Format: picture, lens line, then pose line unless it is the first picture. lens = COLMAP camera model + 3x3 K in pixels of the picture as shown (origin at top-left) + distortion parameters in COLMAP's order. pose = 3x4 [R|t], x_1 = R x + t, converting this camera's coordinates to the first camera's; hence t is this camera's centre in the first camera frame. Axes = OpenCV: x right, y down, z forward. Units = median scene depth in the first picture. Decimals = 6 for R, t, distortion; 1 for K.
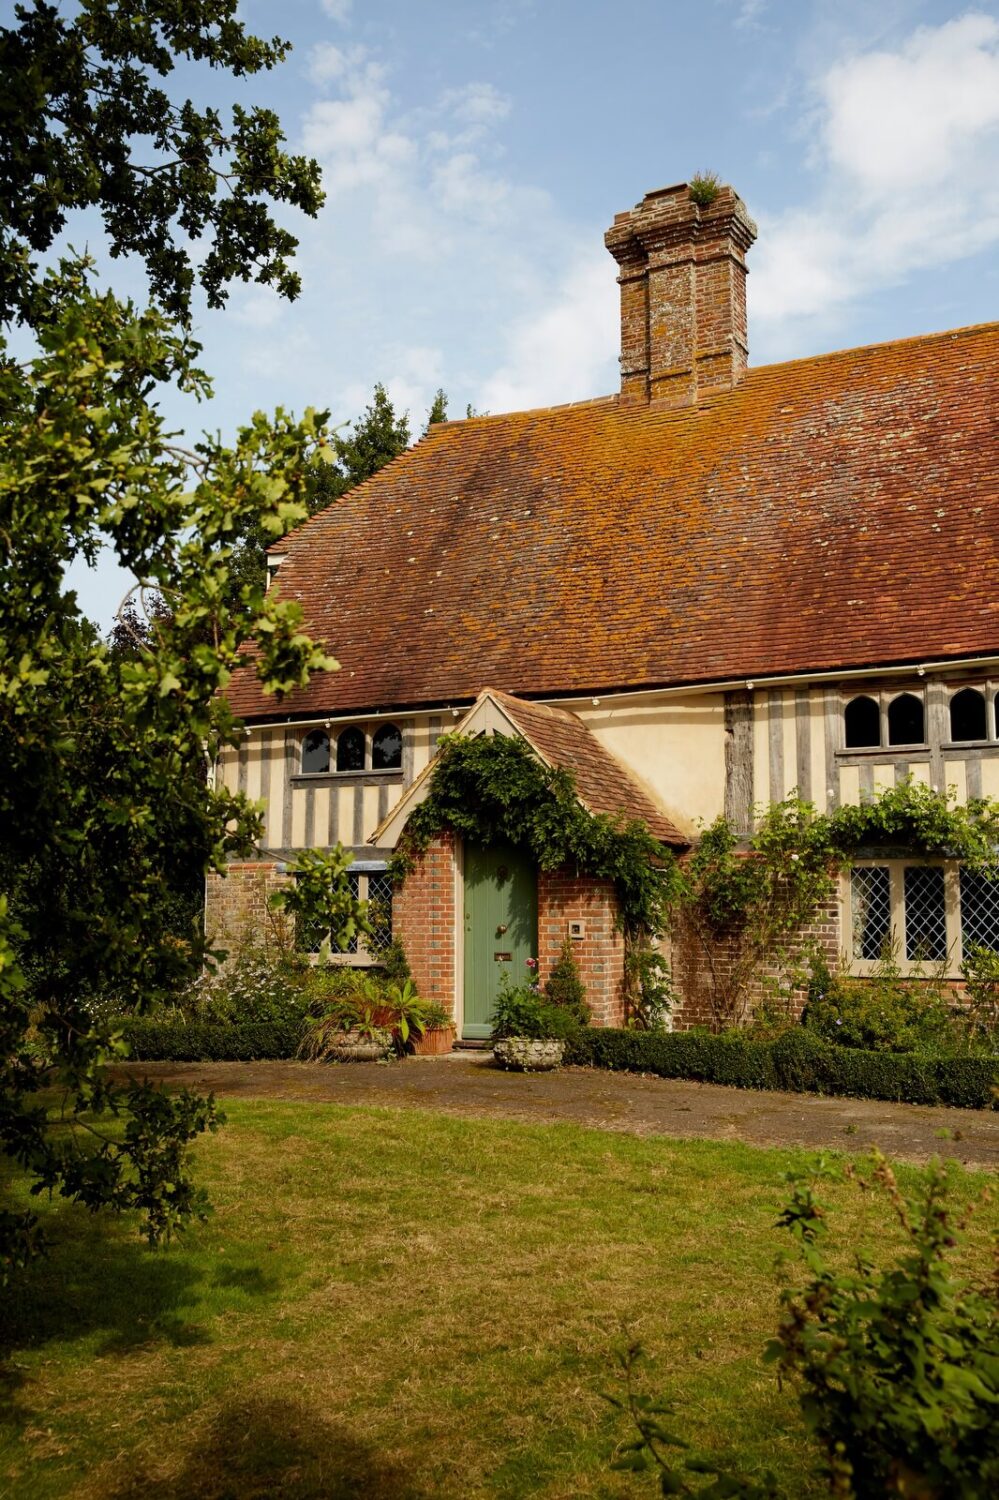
lens RADIAL K [[1486.6, 0, 502.4], [0, 1486.6, 741.5], [0, 0, 1]] dist [0.027124, 0.000000]
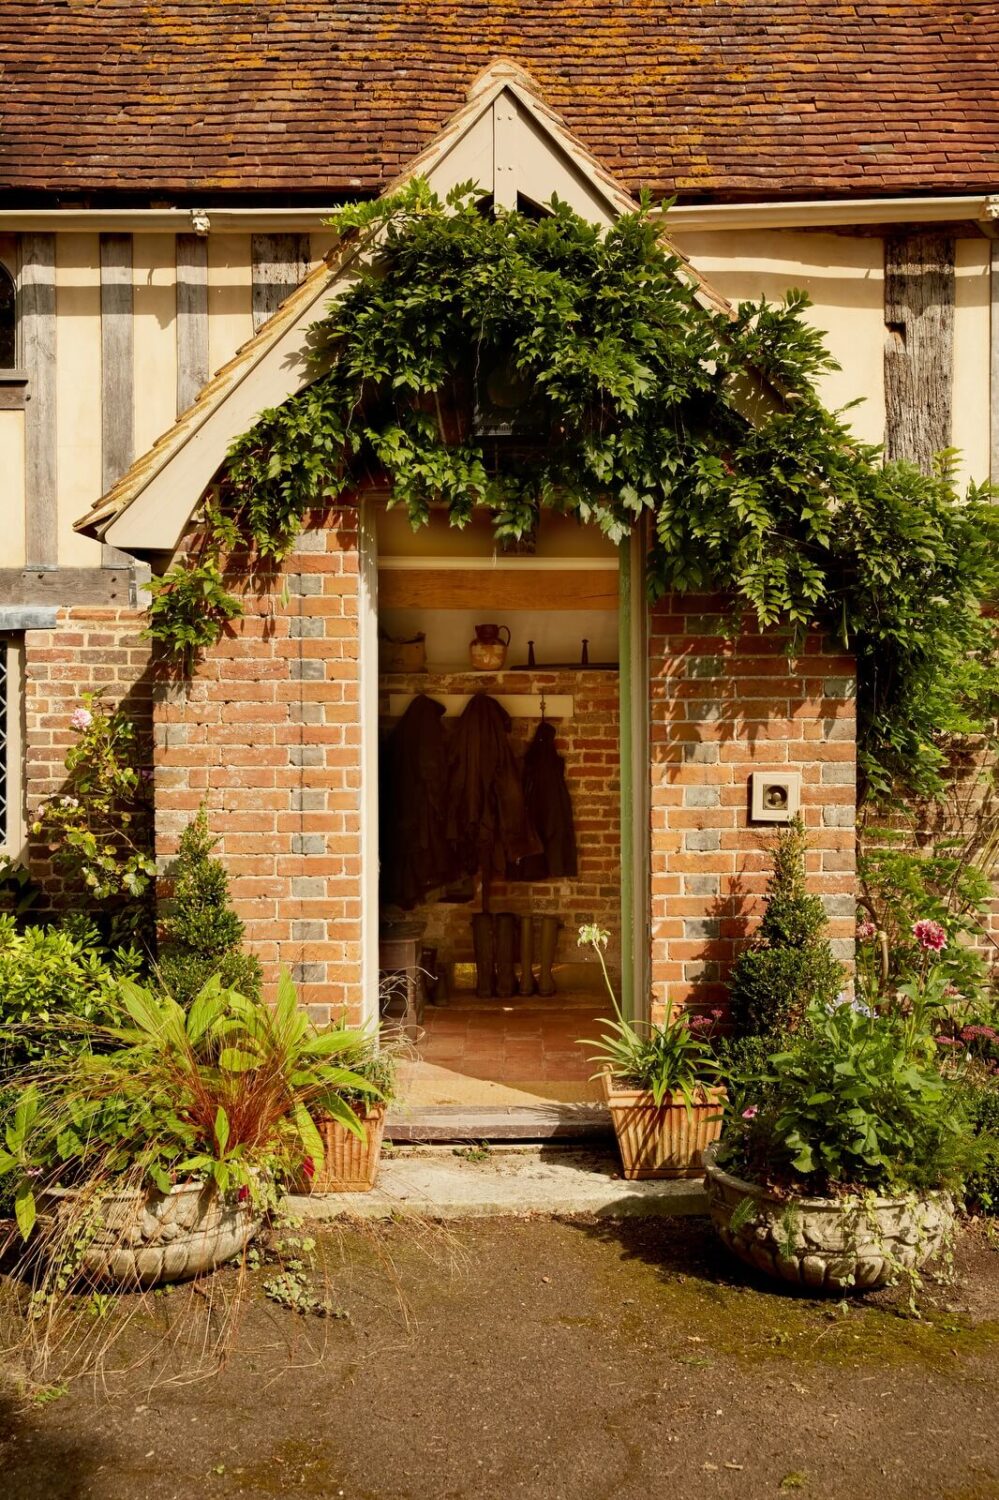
lens RADIAL K [[1486.6, 0, 501.5], [0, 1486.6, 745.3], [0, 0, 1]] dist [0.027124, 0.000000]
pose [[0.884184, -0.008473, 0.467063, -0.154934], [-0.052783, 0.991620, 0.117911, 0.069514], [-0.464148, -0.128908, 0.876327, 0.659186]]
